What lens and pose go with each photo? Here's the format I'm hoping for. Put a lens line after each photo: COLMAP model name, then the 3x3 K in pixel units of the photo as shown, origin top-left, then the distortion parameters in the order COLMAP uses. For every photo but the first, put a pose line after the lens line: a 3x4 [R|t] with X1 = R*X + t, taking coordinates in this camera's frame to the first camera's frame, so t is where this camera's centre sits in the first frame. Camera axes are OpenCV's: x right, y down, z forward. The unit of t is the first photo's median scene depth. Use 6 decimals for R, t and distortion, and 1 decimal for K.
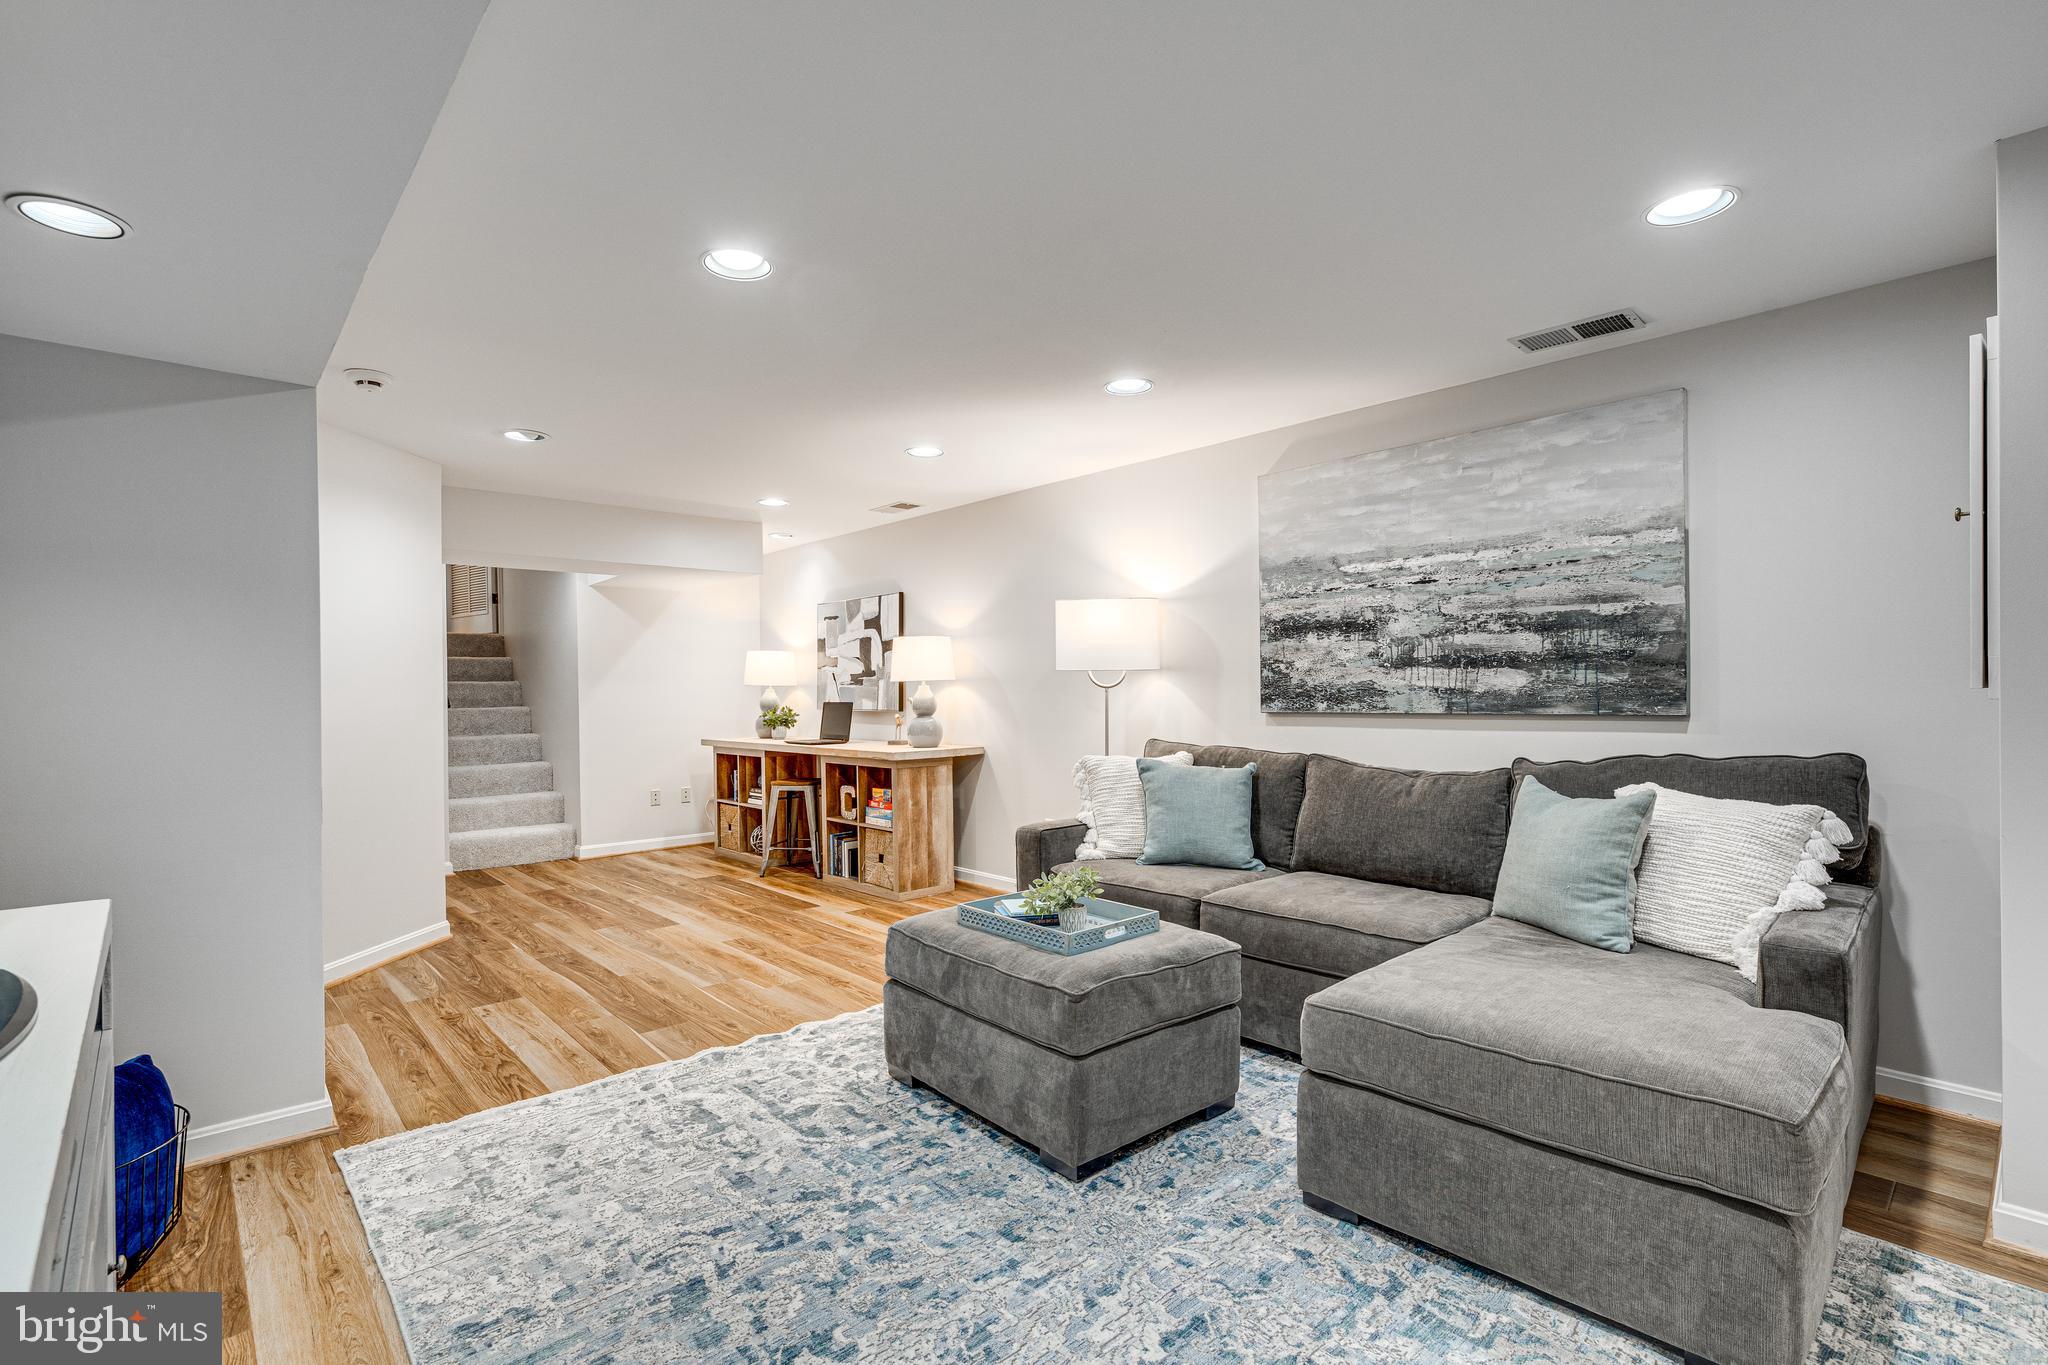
lens RADIAL K [[946.3, 0, 1014.5], [0, 946.3, 692.9], [0, 0, 1]] dist [-0.007855, 0.004115]
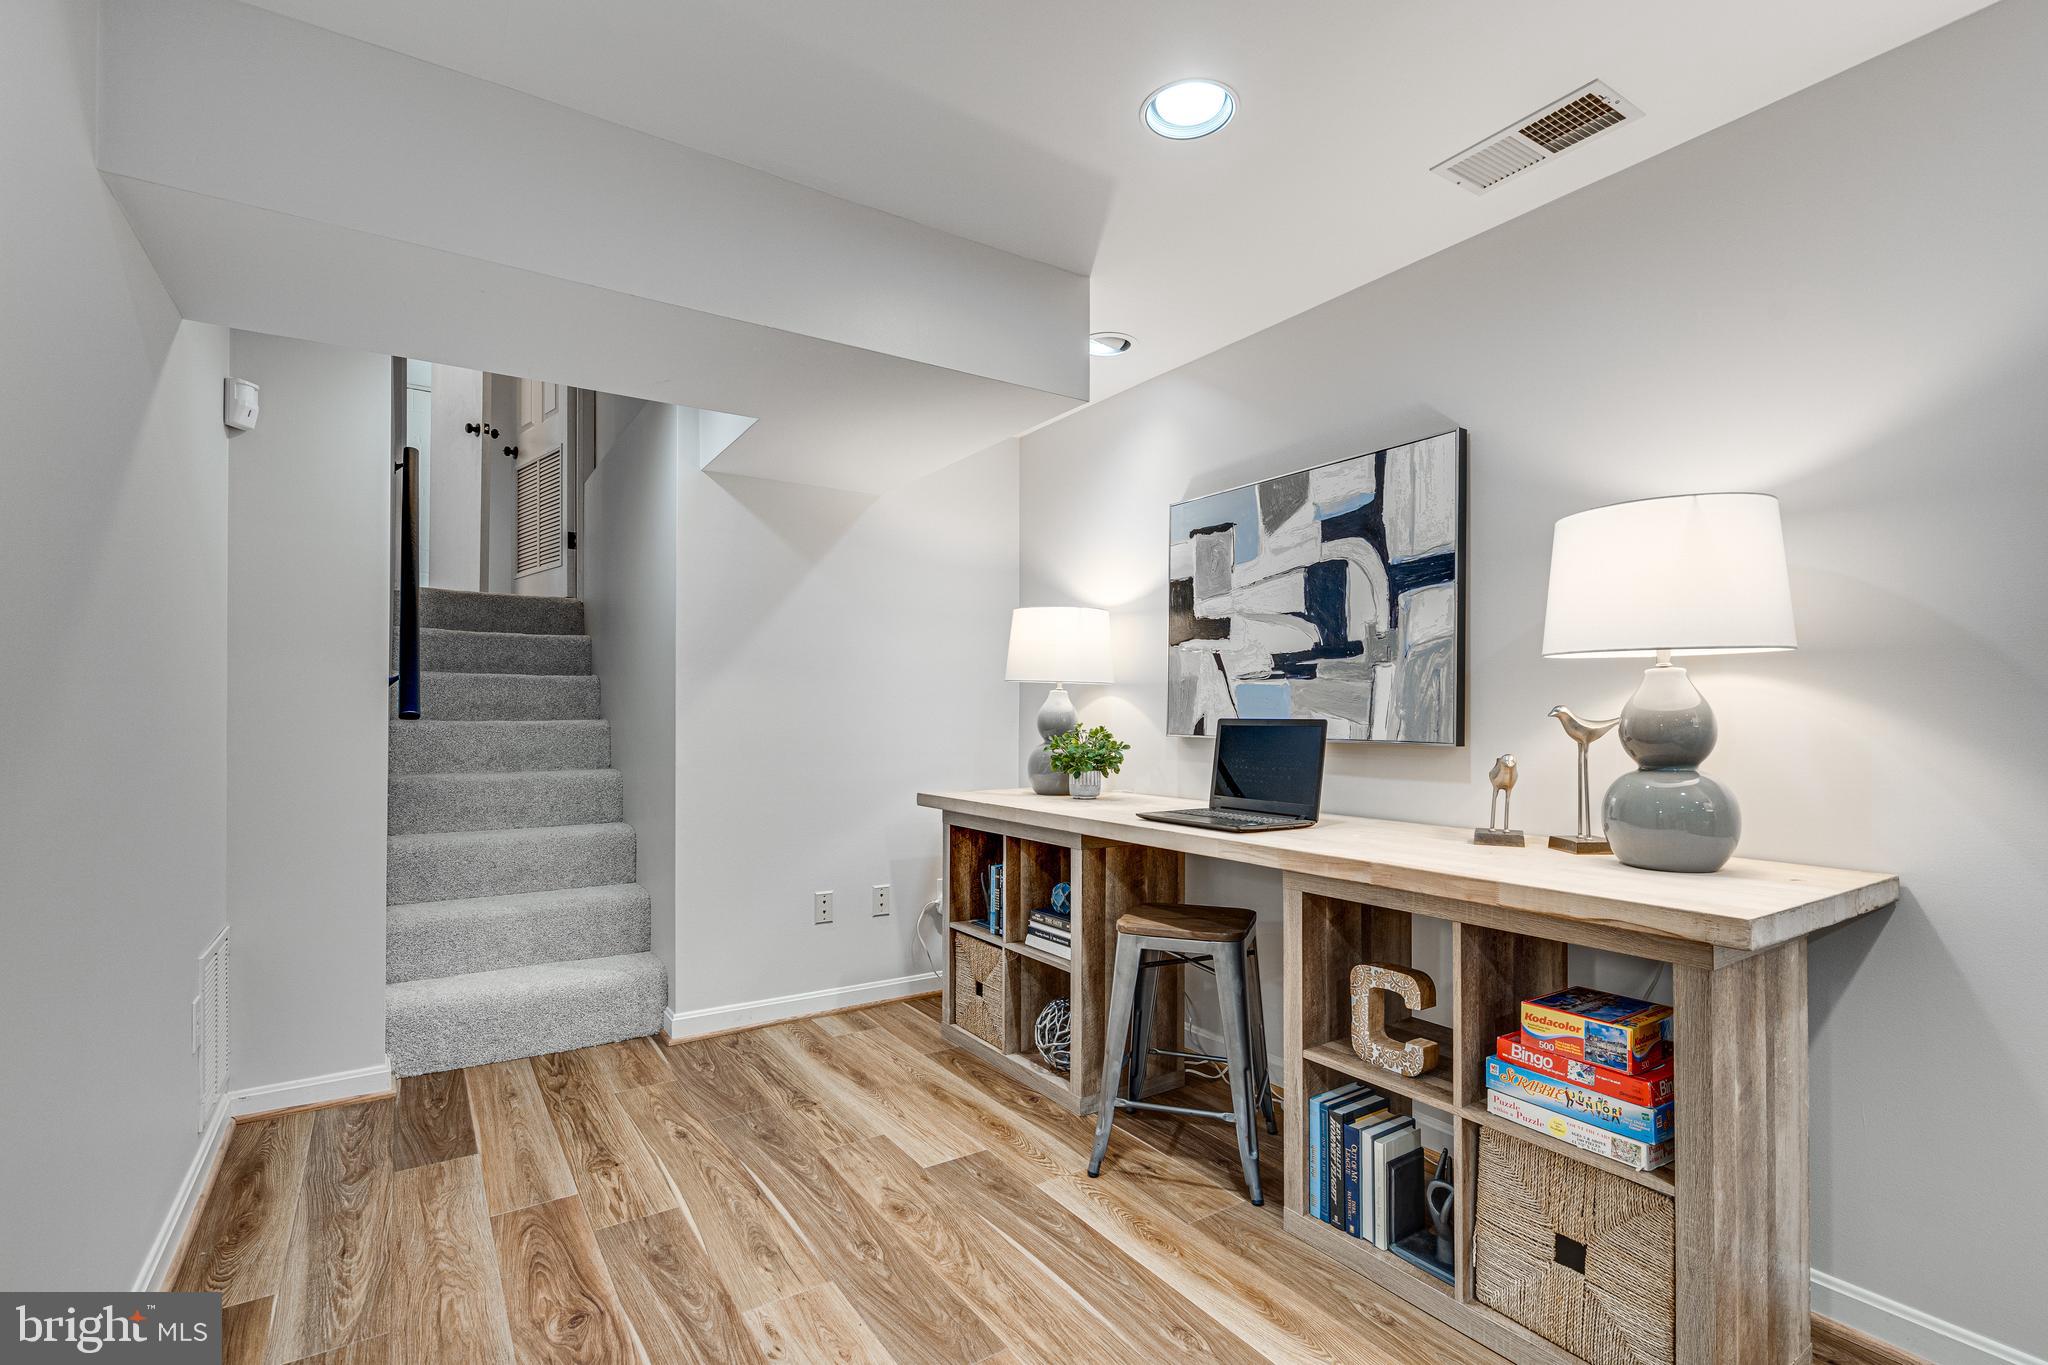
lens RADIAL K [[946.3, 0, 1022.9], [0, 946.3, 698.2], [0, 0, 1]] dist [-0.007855, 0.004115]
pose [[0.989062, 0.010470, -0.147127, -0.219154], [-0.012692, 0.999819, -0.014172, 0.007456], [0.146952, 0.015884, 0.989016, 0.559588]]
